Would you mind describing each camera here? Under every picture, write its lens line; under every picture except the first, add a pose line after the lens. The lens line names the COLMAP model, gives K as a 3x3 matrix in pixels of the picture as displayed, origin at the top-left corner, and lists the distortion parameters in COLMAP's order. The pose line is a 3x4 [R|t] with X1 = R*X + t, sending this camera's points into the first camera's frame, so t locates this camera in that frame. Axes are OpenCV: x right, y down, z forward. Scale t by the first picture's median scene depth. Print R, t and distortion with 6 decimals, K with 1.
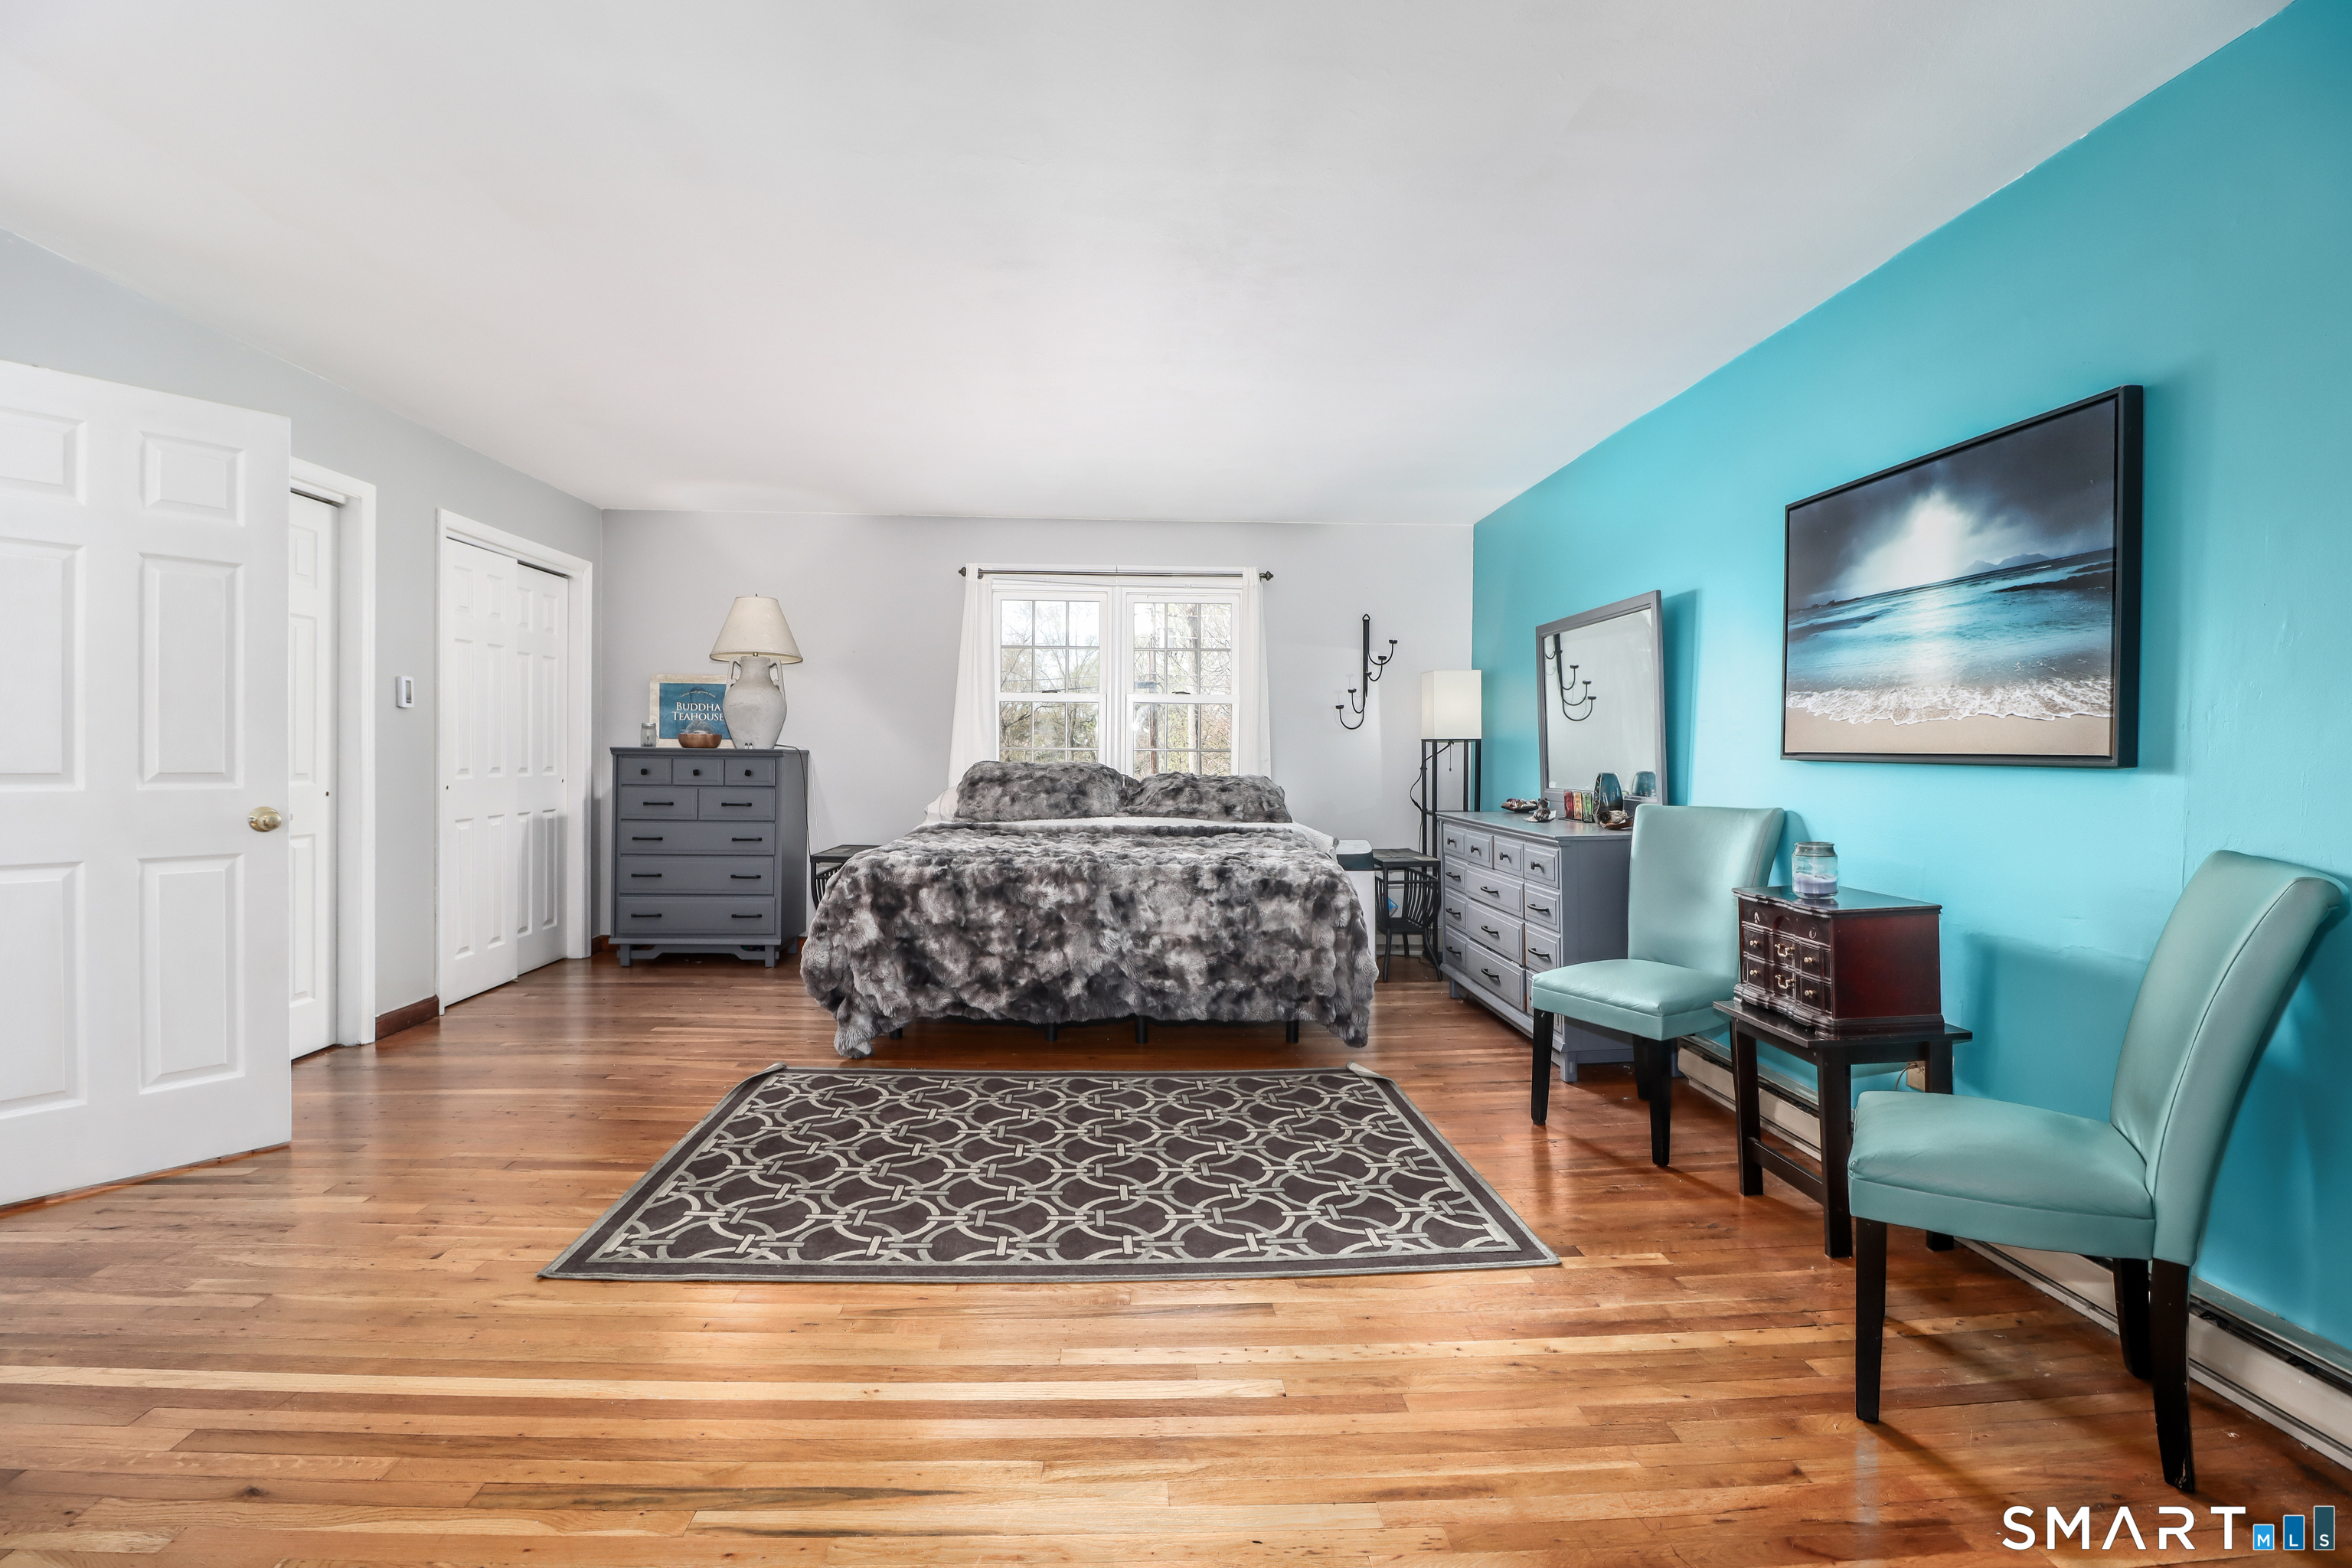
lens RADIAL K [[1077.1, 0, 1170.7], [0, 1077.1, 762.3], [0, 0, 1]] dist [-0.004646, -0.002035]
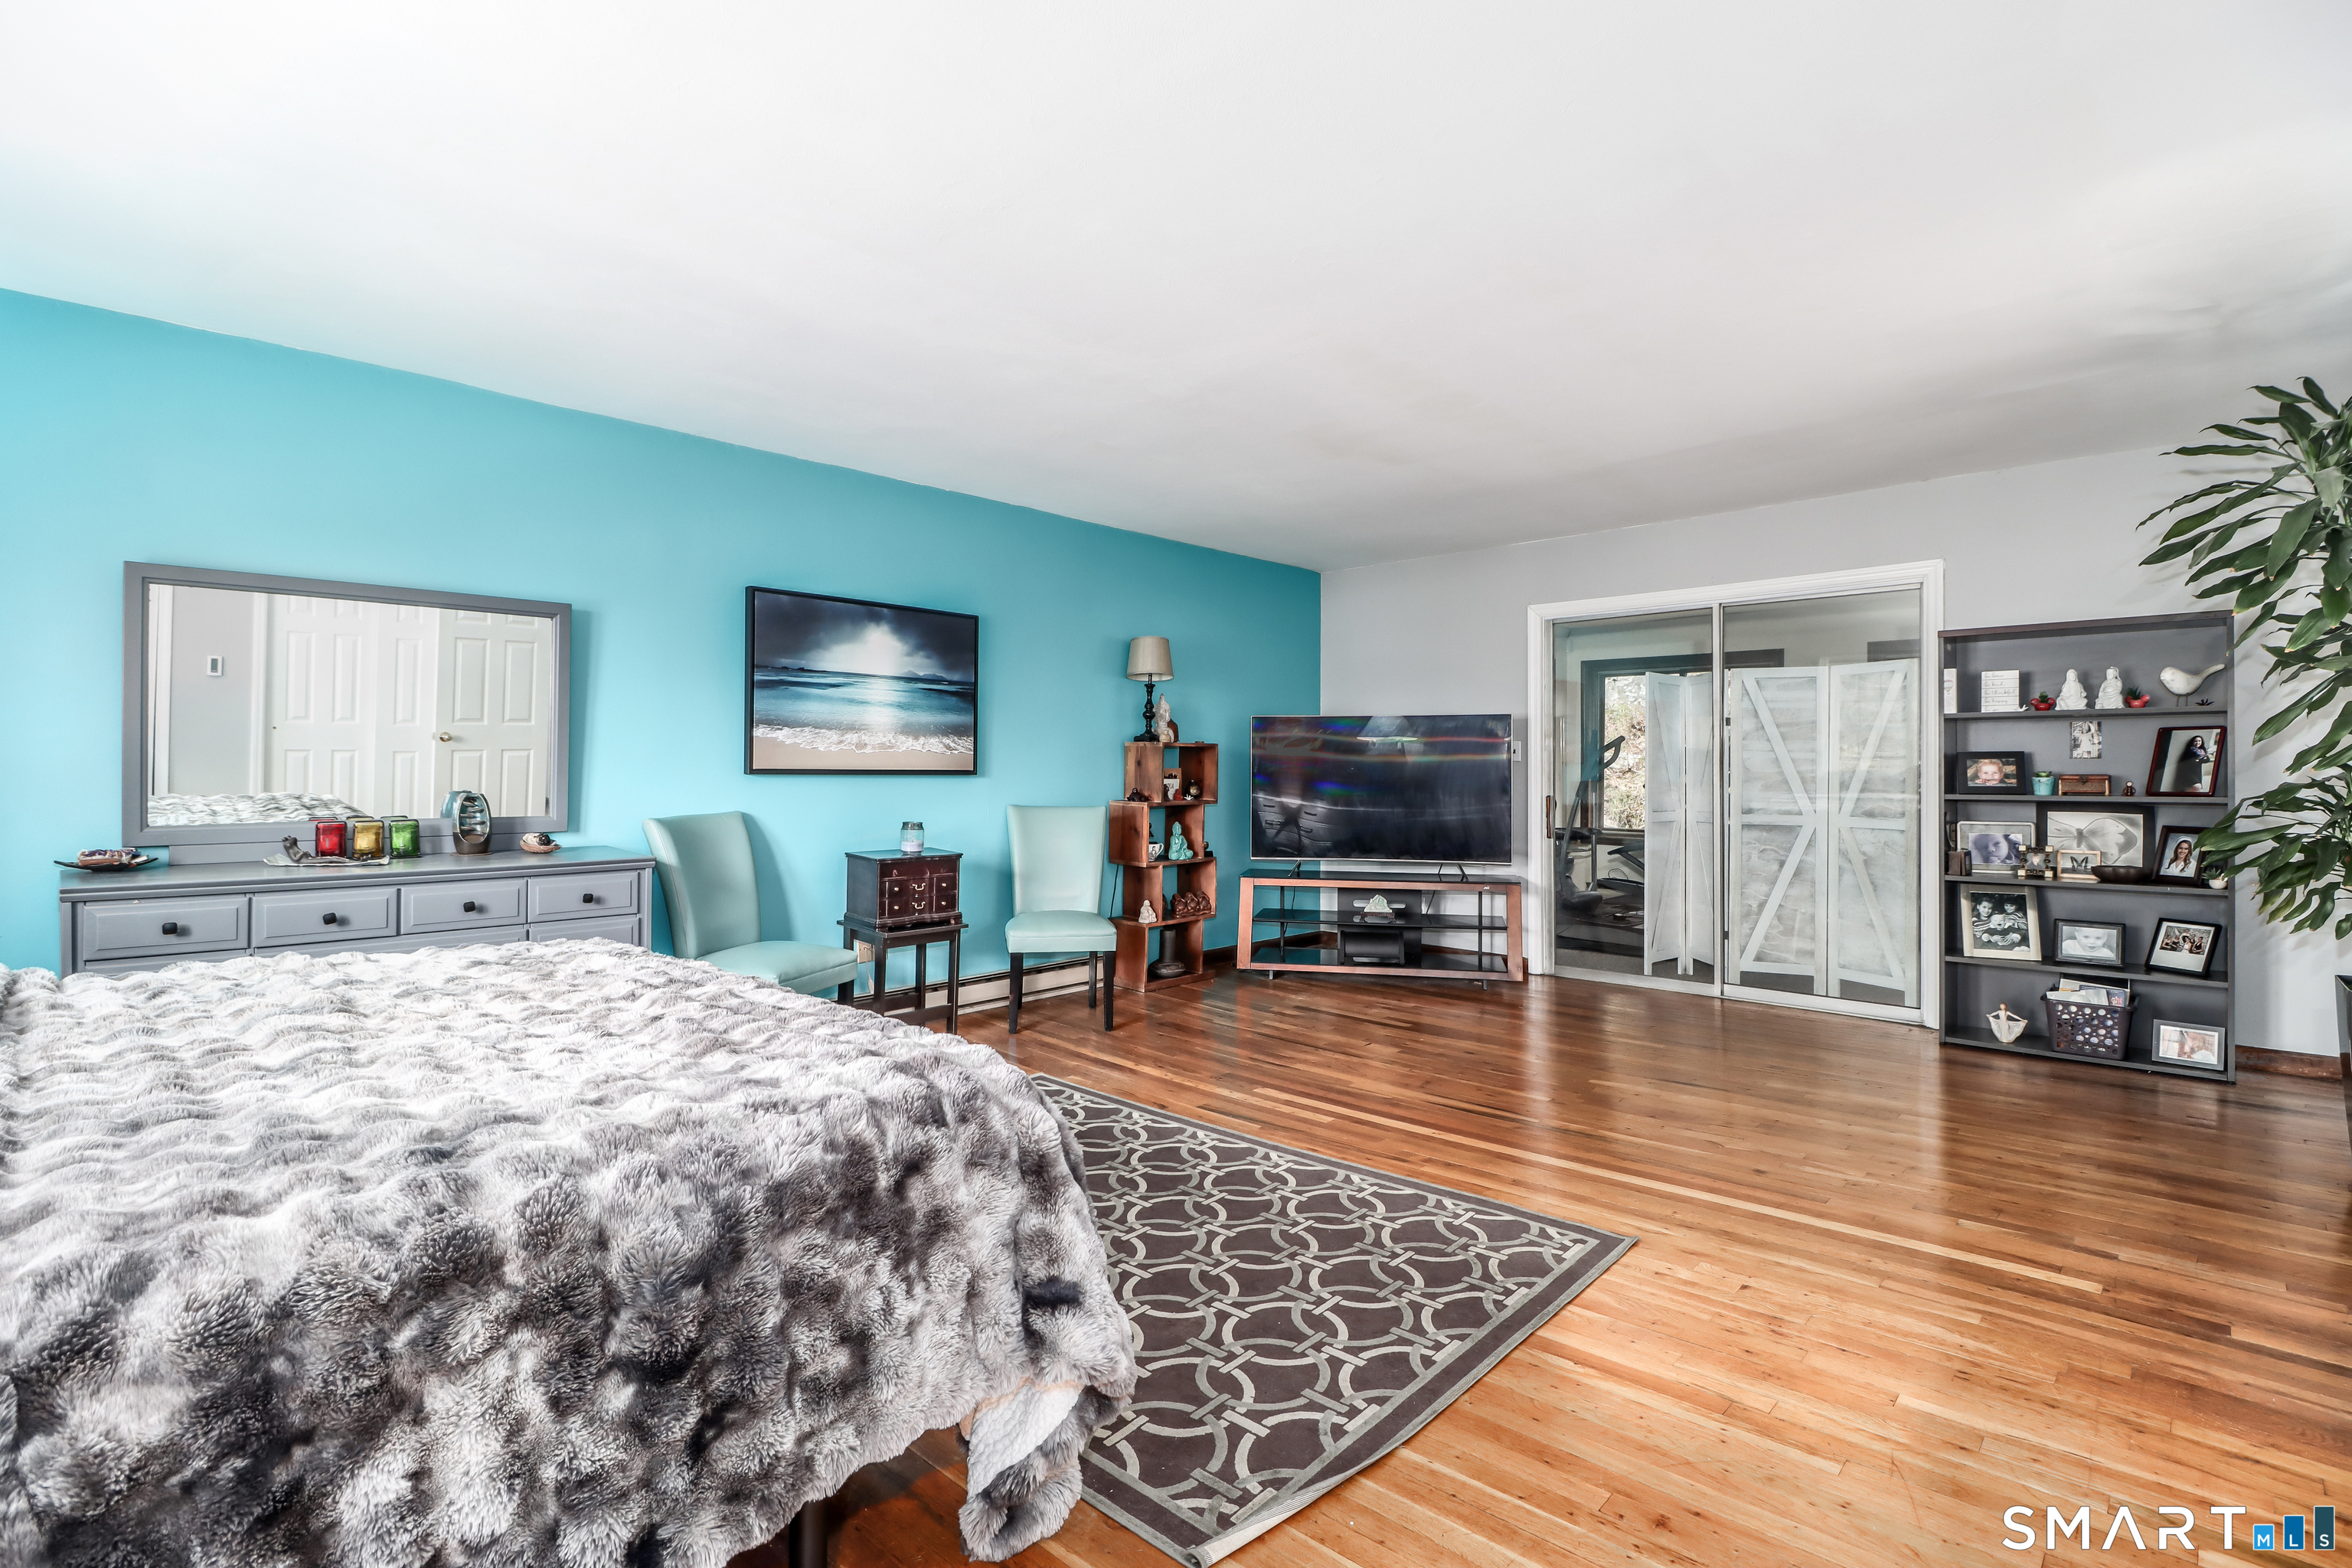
lens RADIAL K [[1077.1, 0, 1199.7], [0, 1077.1, 764.8], [0, 0, 1]] dist [-0.004646, -0.002035]
pose [[-0.711632, -0.007456, 0.702513, -0.615982], [0.000808, 0.999934, 0.011431, -0.023739], [-0.702552, 0.008702, -0.711579, 1.251528]]
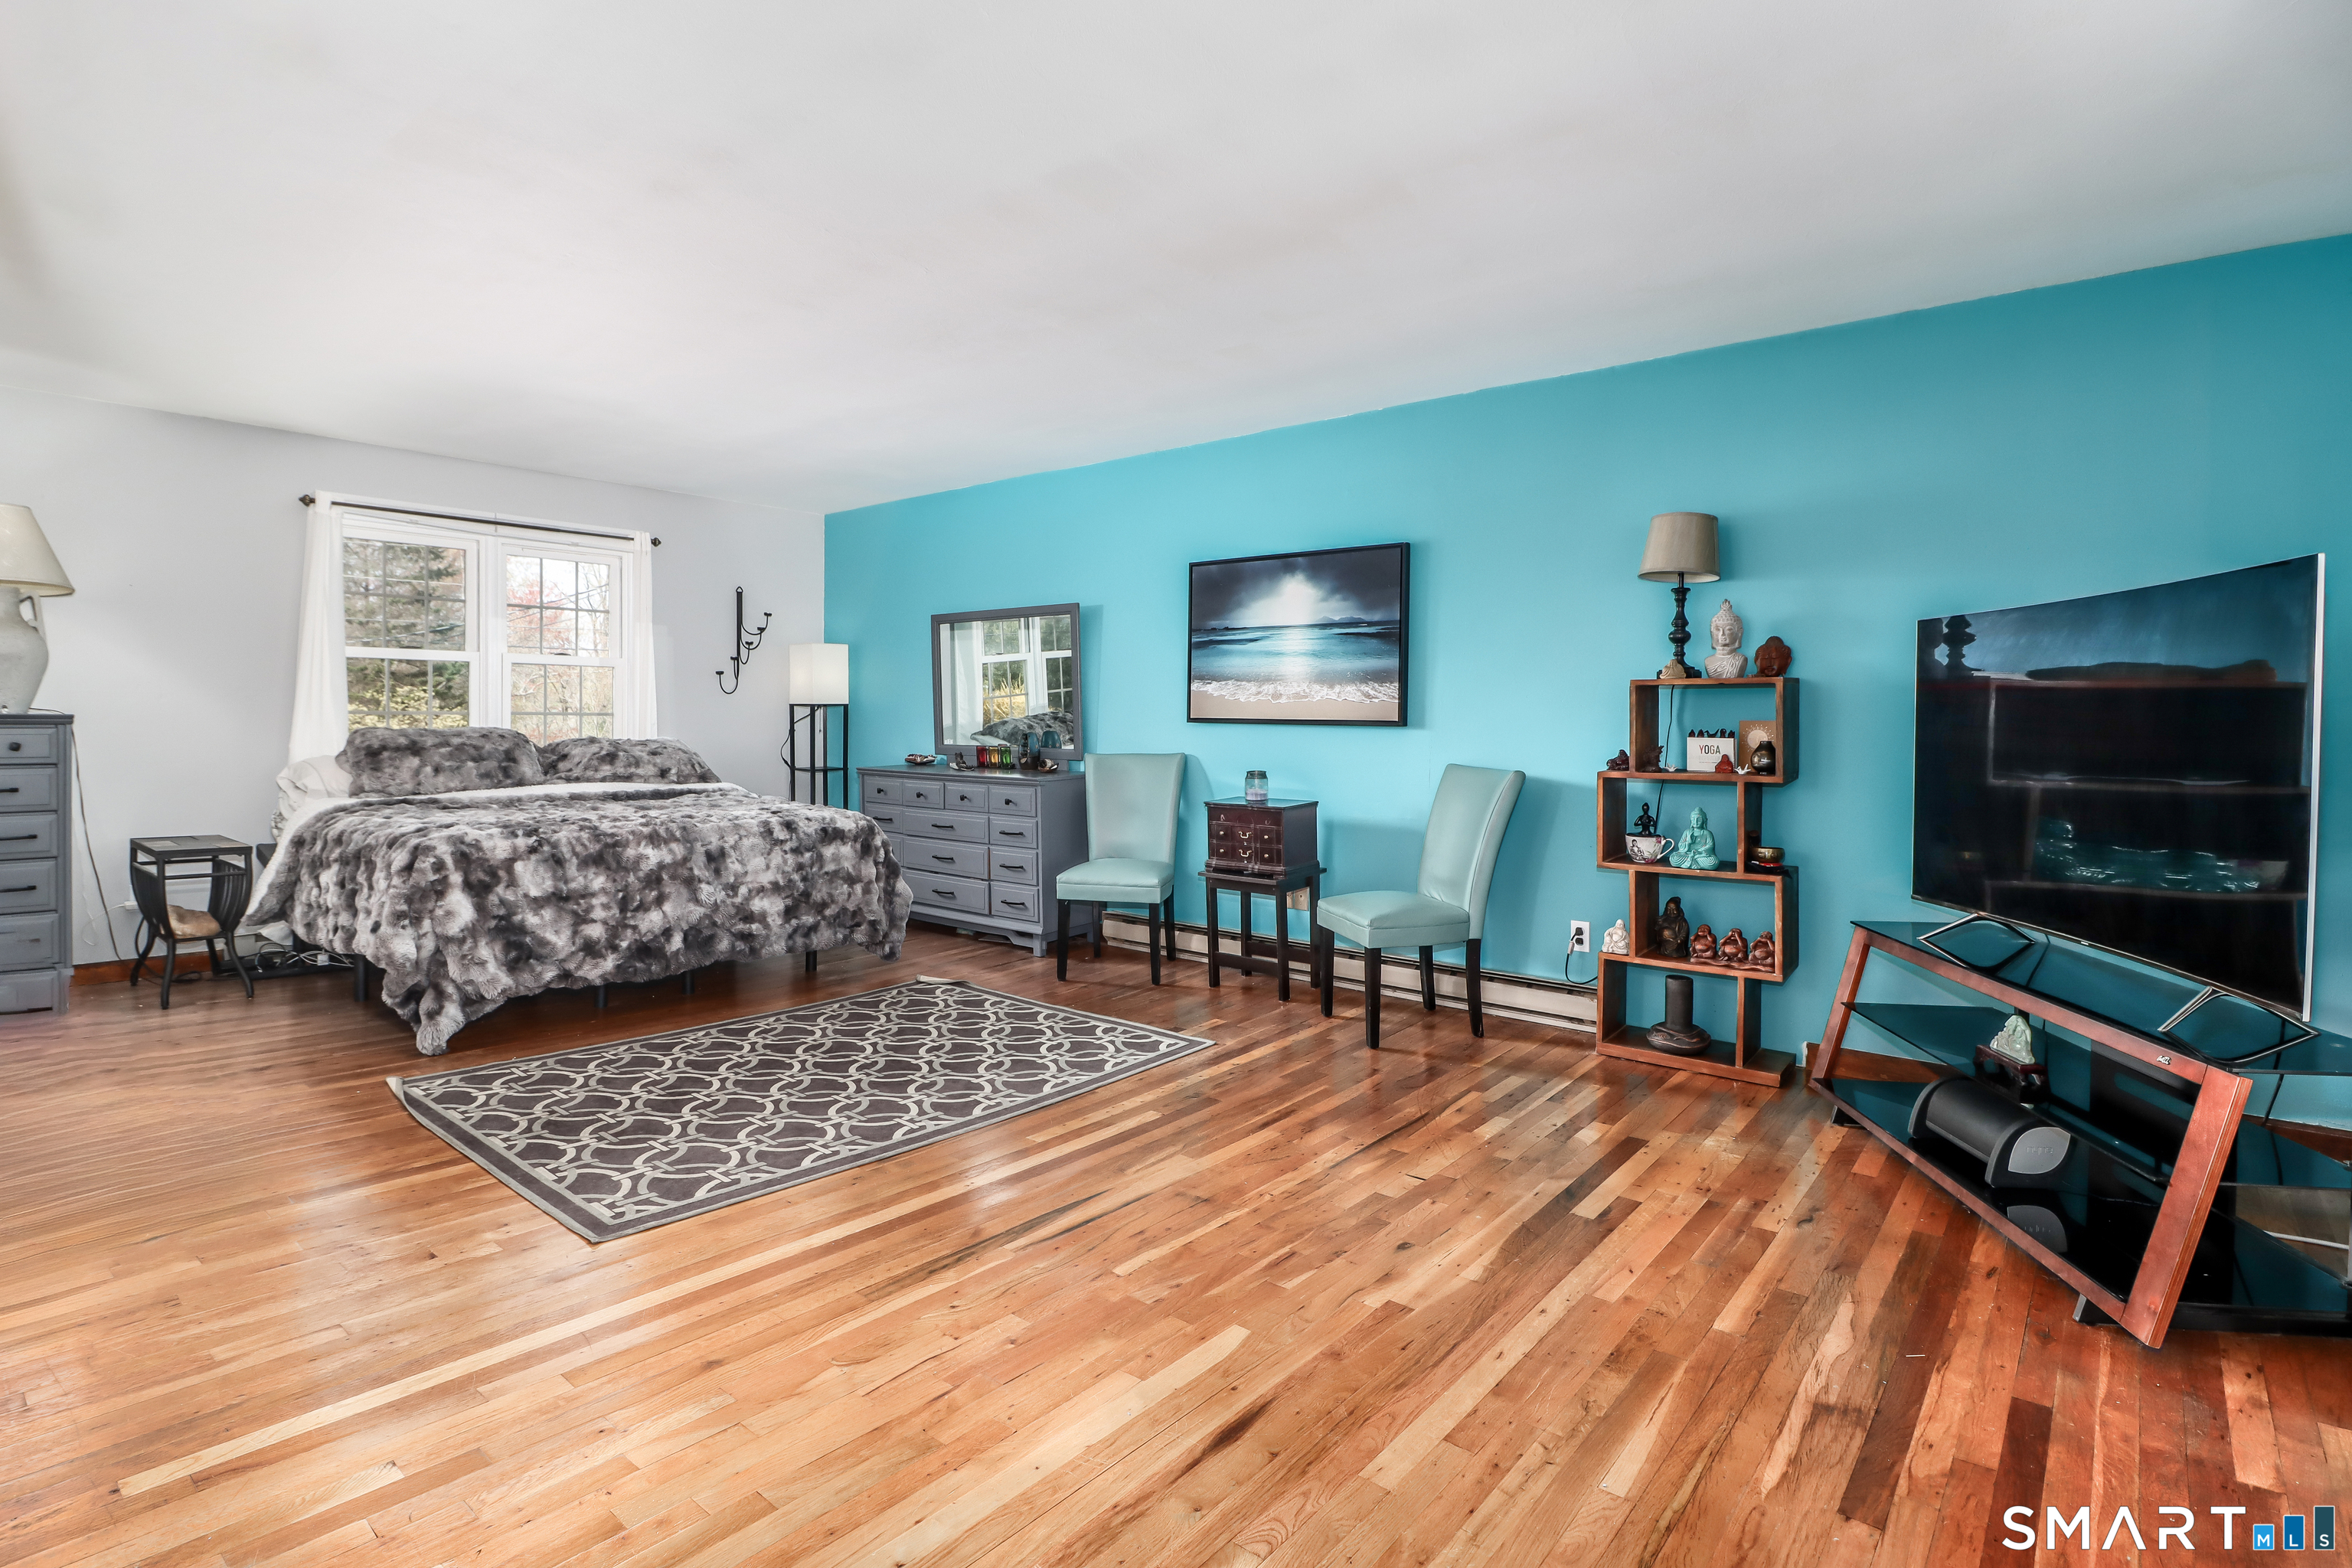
lens RADIAL K [[1130.9, 0, 1081.7], [0, 1130.9, 749.4], [0, 0, 1]] dist [-0.018526, -0.000249]
pose [[0.707421, -0.022258, 0.706442, -0.580810], [0.004799, 0.999632, 0.026689, -0.006705], [-0.706777, -0.015490, 0.707267, -0.057282]]
